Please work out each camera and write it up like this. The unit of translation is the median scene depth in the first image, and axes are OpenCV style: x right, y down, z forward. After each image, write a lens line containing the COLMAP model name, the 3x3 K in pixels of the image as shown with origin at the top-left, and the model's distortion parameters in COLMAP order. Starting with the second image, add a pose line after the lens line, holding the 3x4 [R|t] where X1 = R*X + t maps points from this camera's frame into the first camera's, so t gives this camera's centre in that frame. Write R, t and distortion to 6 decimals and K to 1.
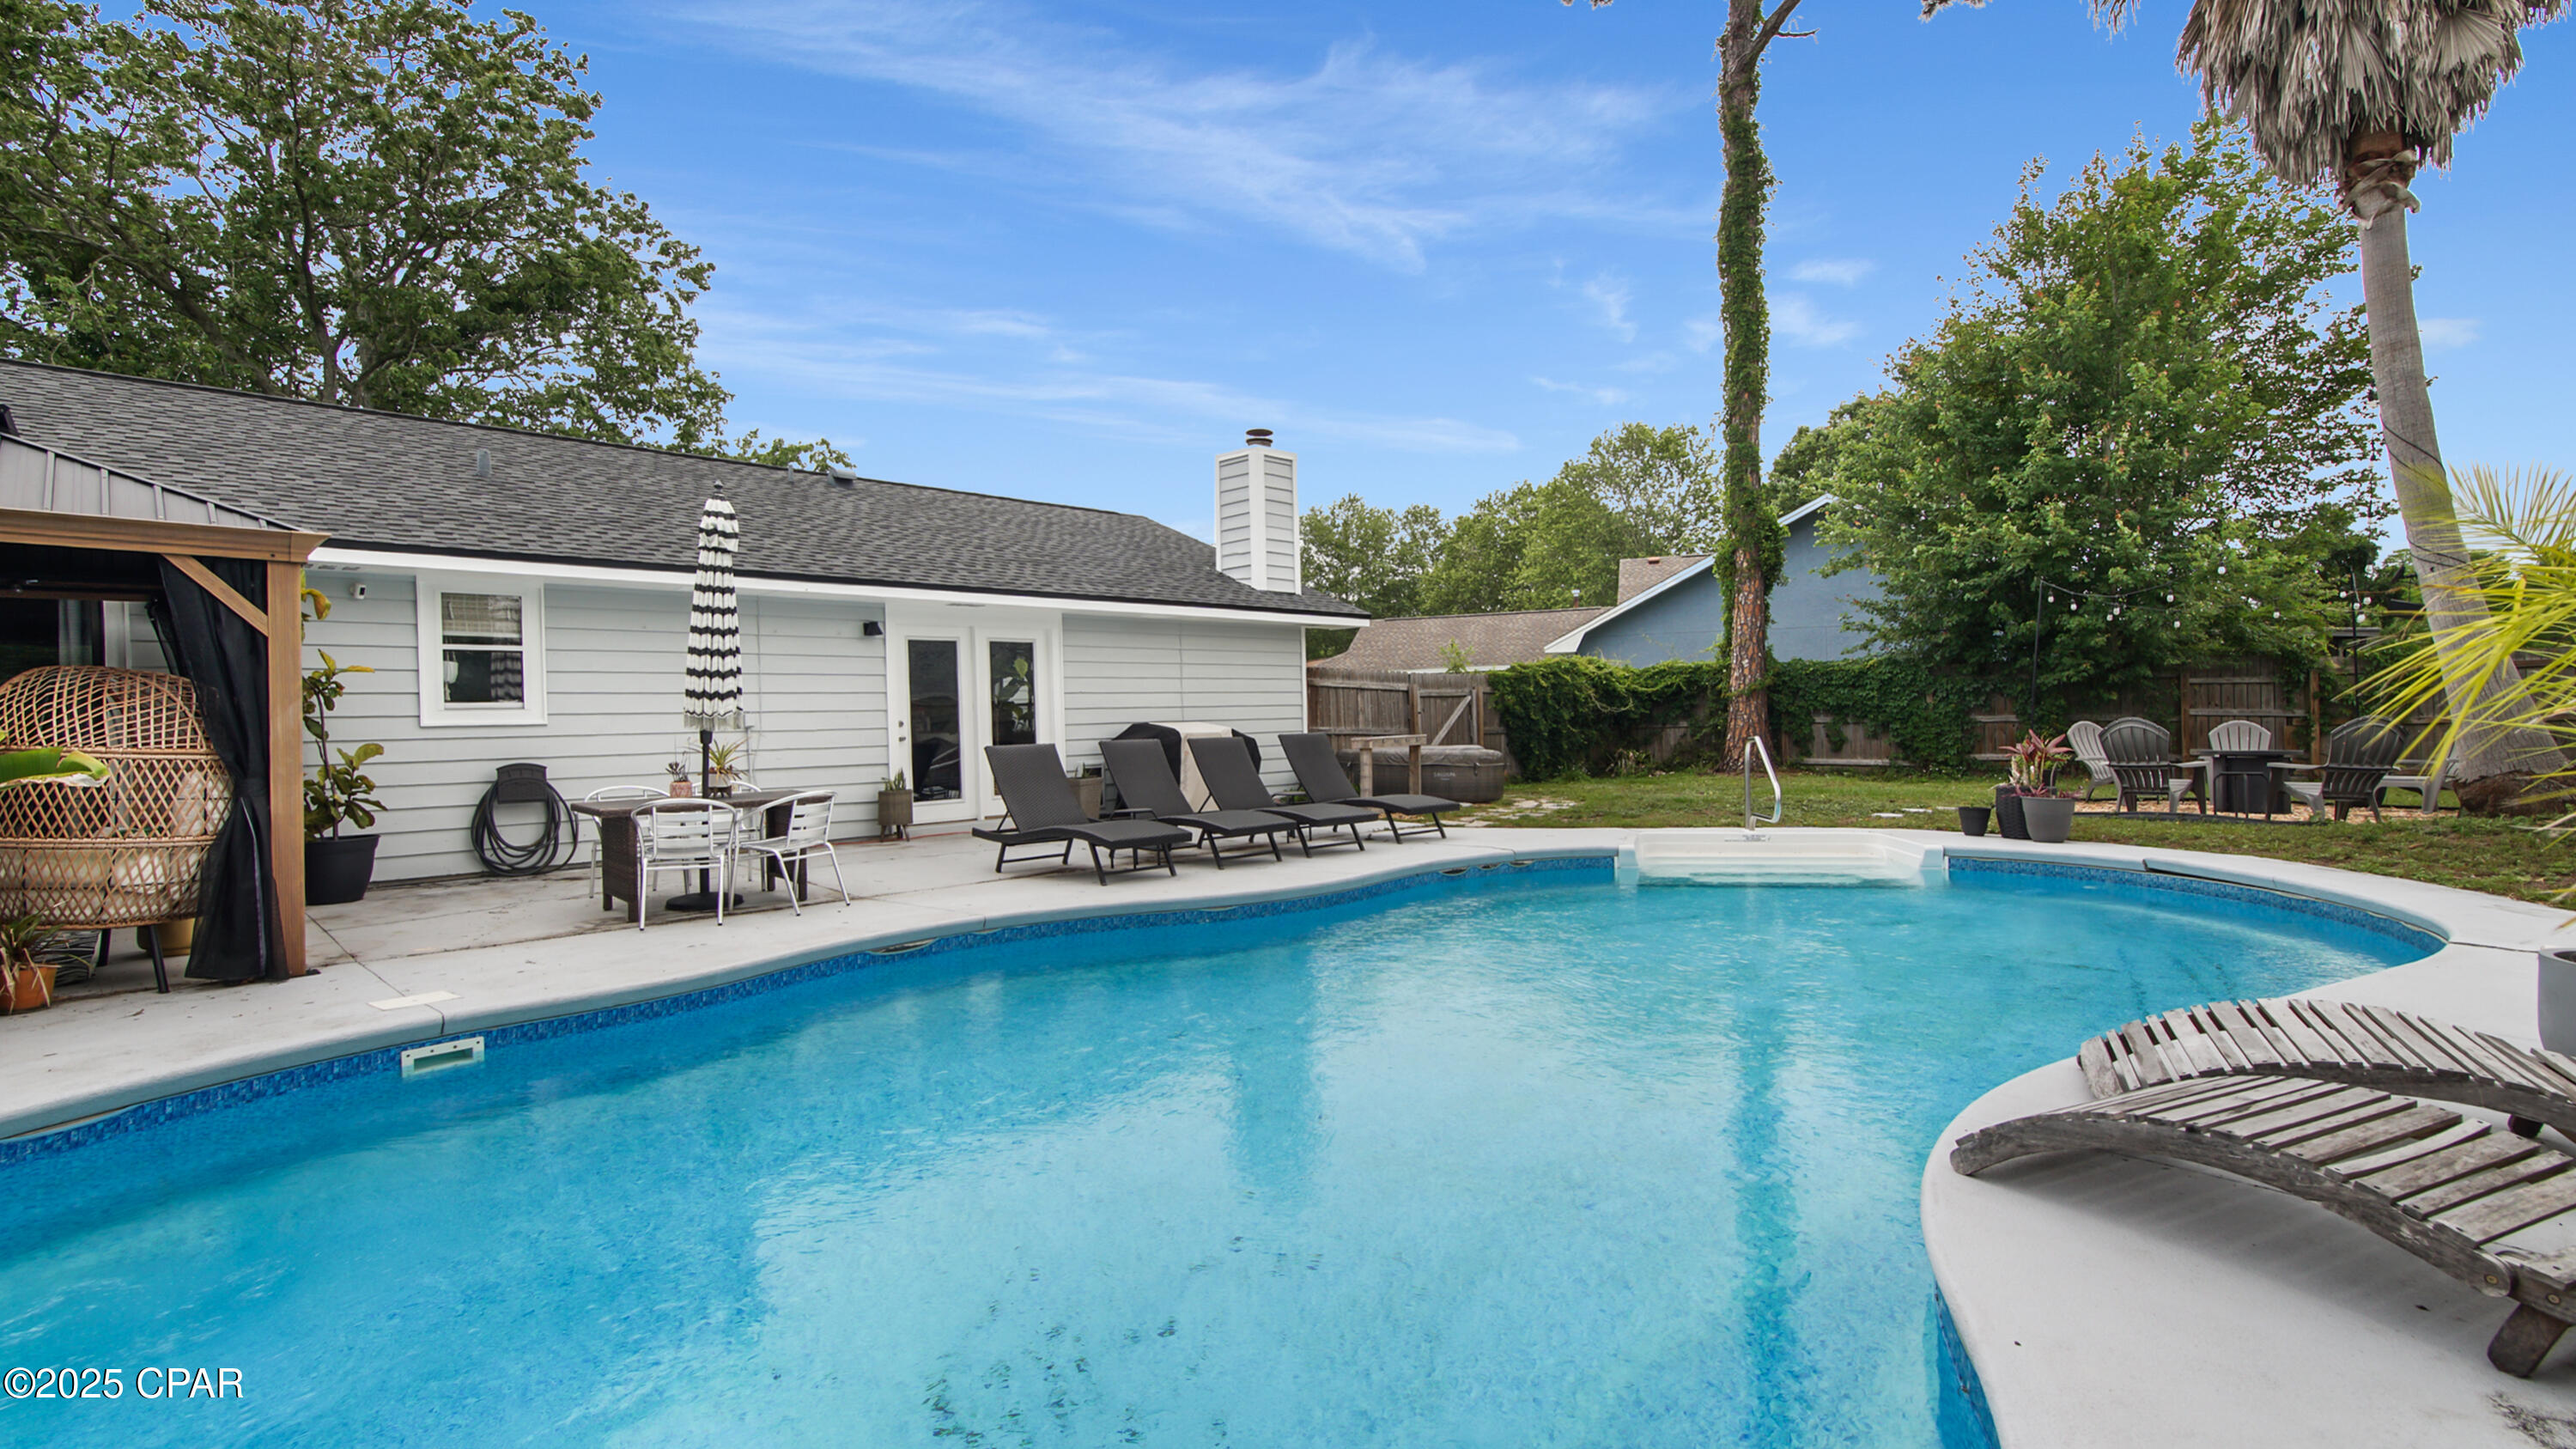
lens RADIAL K [[1173.7, 0, 1277.9], [0, 1173.7, 694.0], [0, 0, 1]] dist [-0.000275, 0.000827]
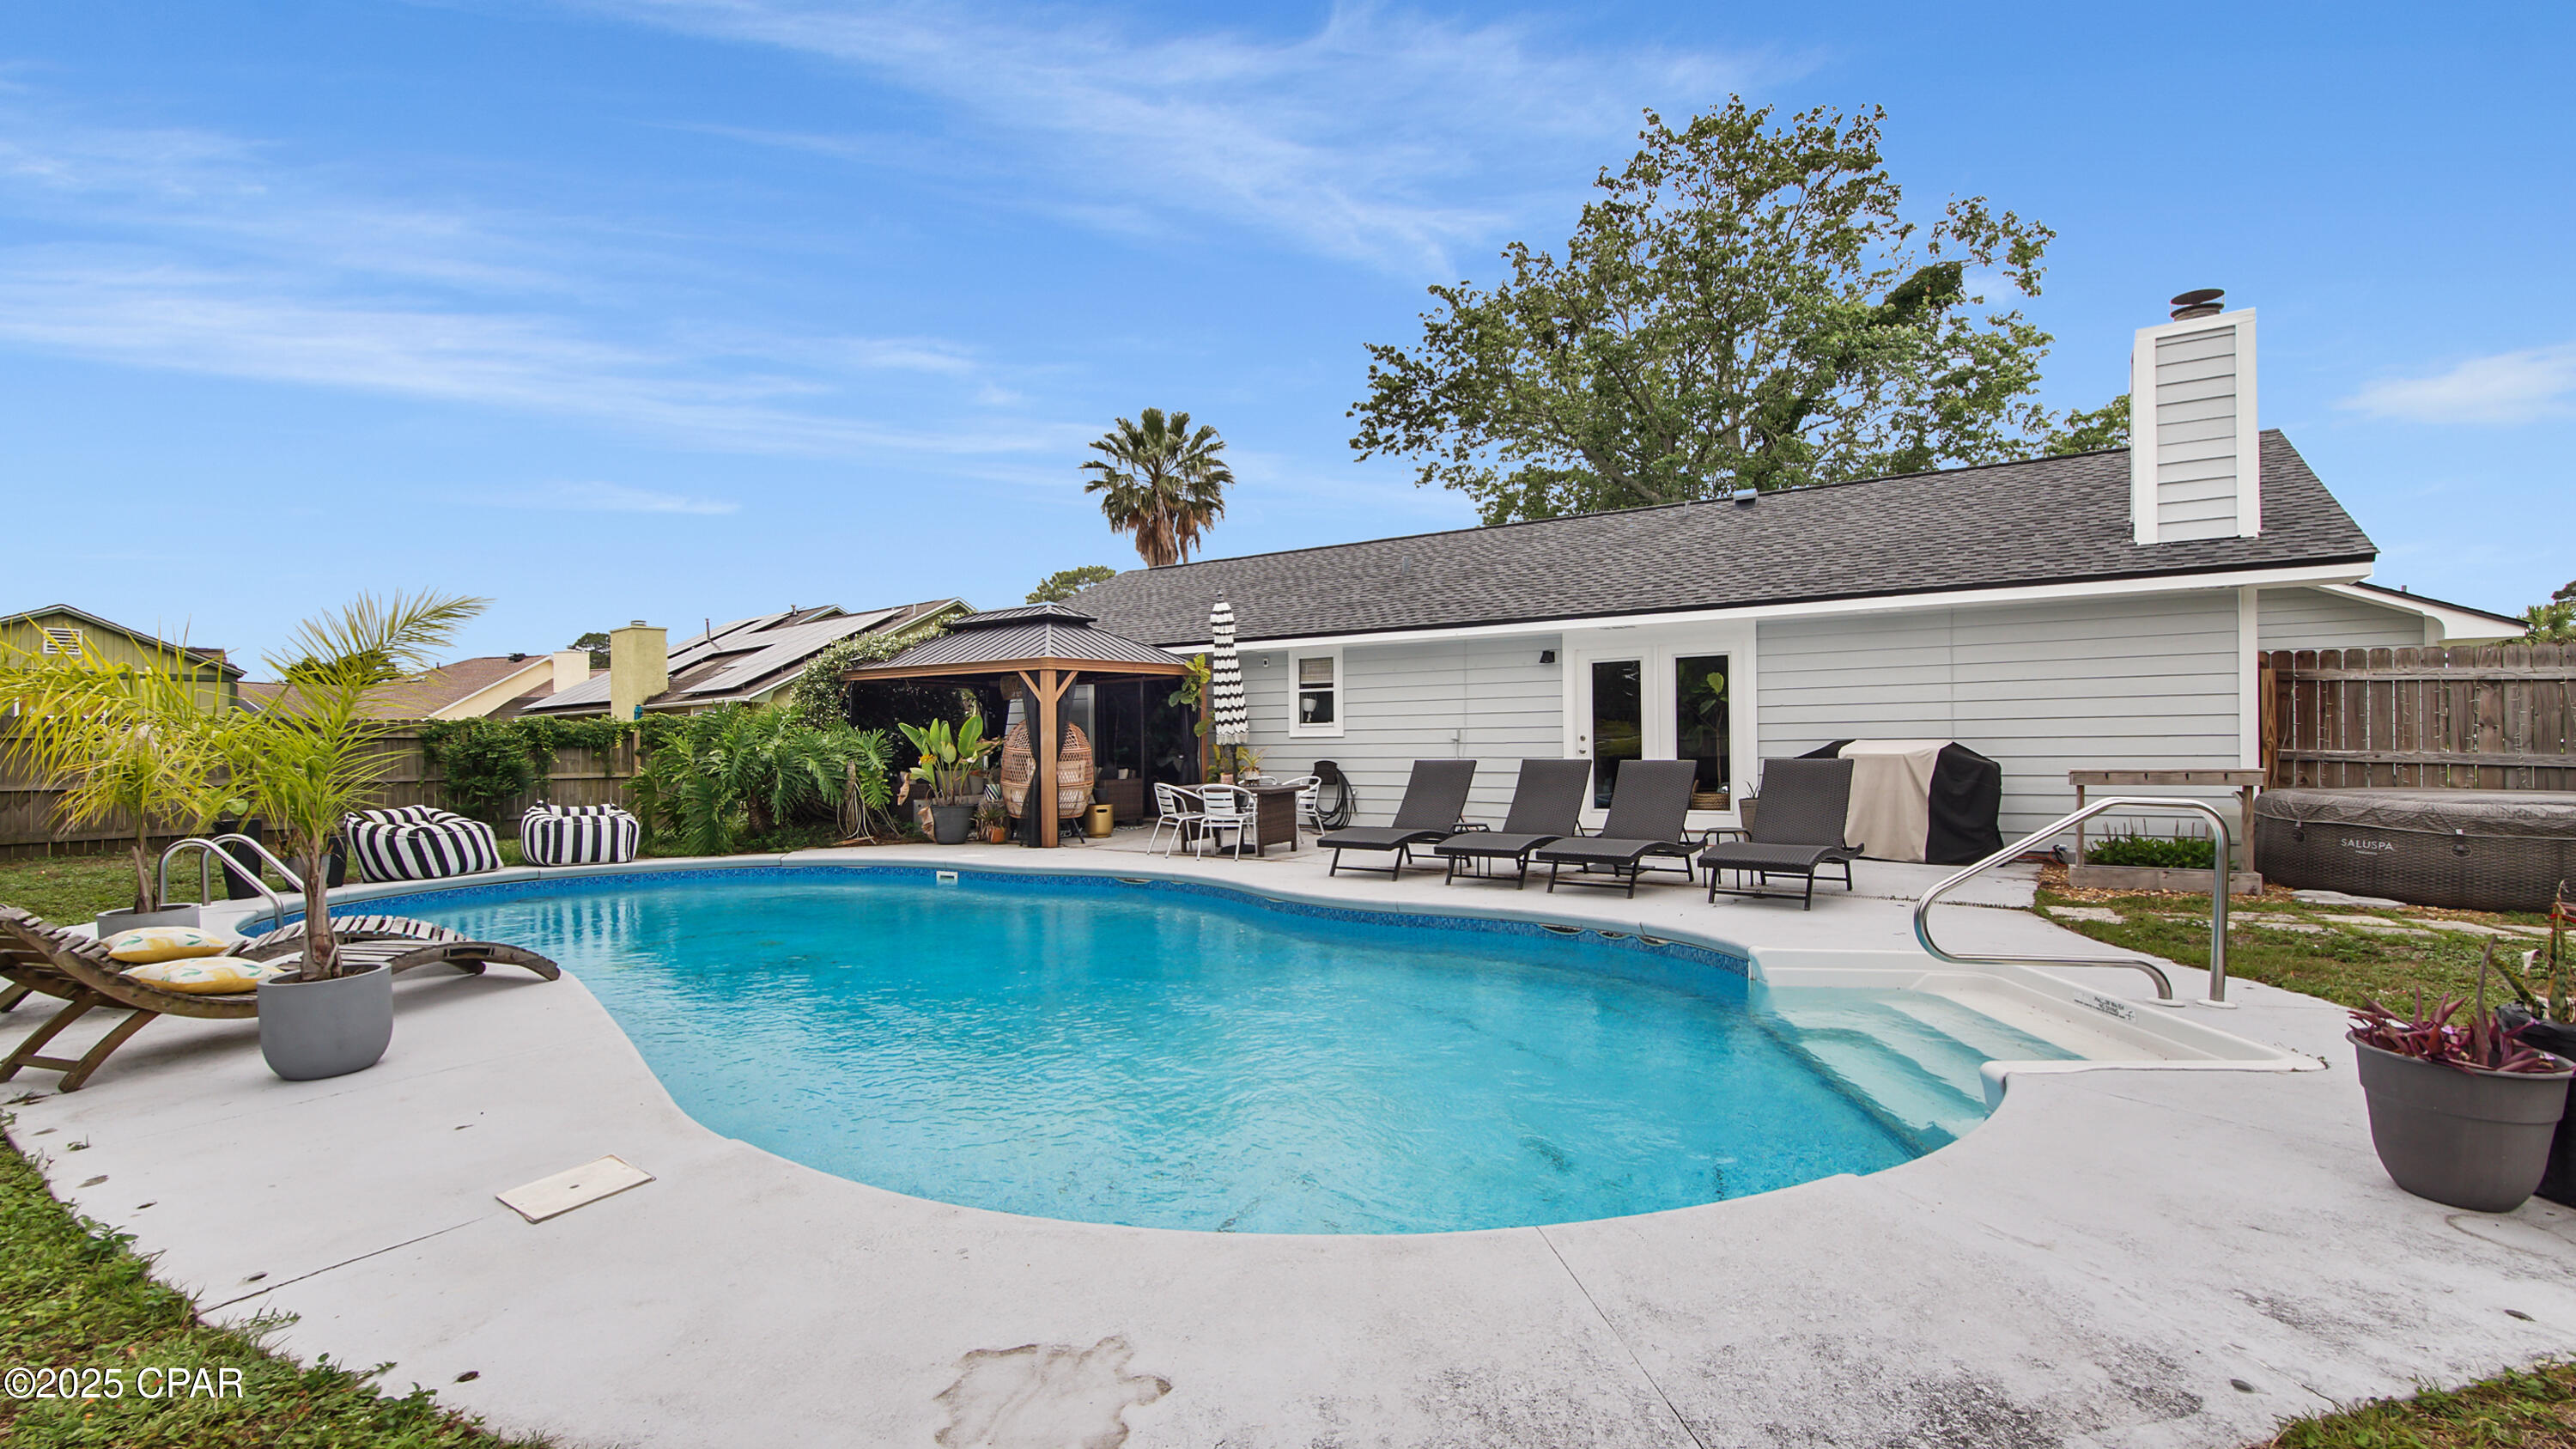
lens RADIAL K [[1134.8, 0, 1288.0], [0, 1134.8, 724.5], [0, 0, 1]] dist [0.021598, 0.000139]
pose [[0.203039, 0.007189, -0.979144, 0.651082], [0.028483, 0.999507, 0.013245, -0.009573], [0.978756, -0.030578, 0.202734, 0.465516]]
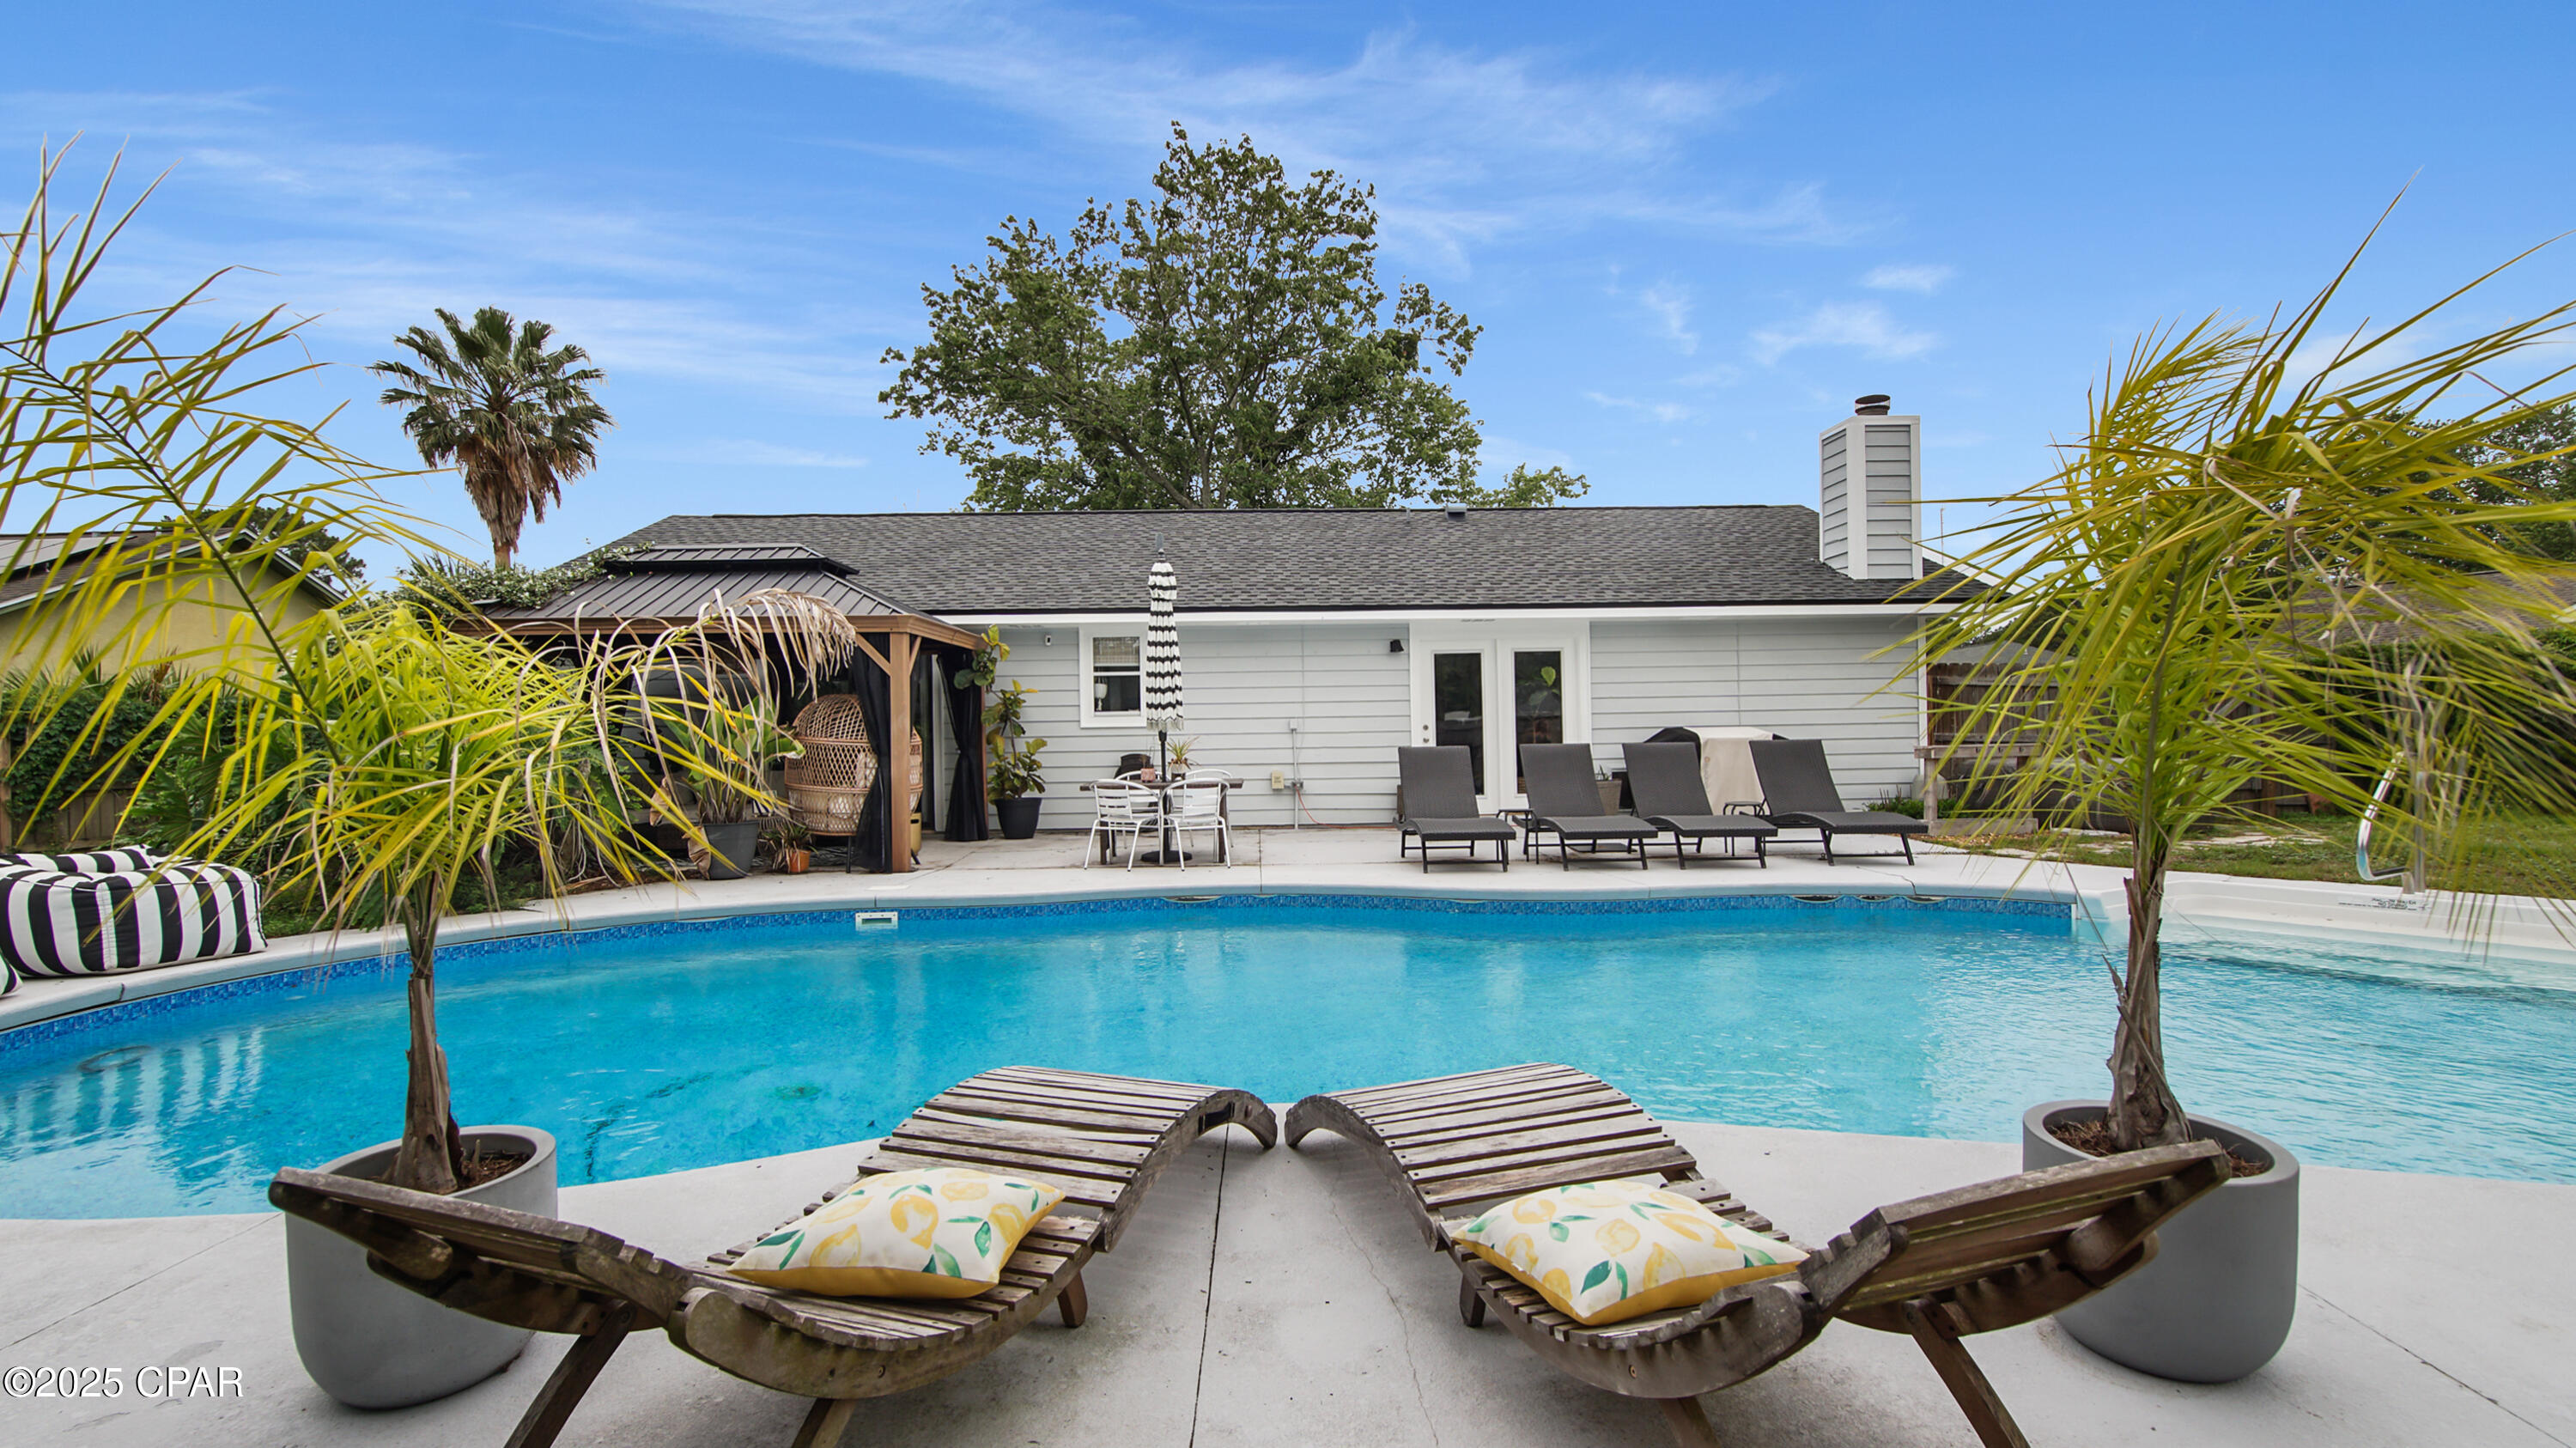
lens RADIAL K [[1157.5, 0, 1280.1], [0, 1157.5, 726.1], [0, 0, 1]] dist [-0.000198, 0.000716]
pose [[0.726085, 0.003851, -0.687594, 0.333494], [0.013317, 0.999718, 0.019662, -0.000084], [0.687476, -0.023433, 0.725829, 0.069460]]
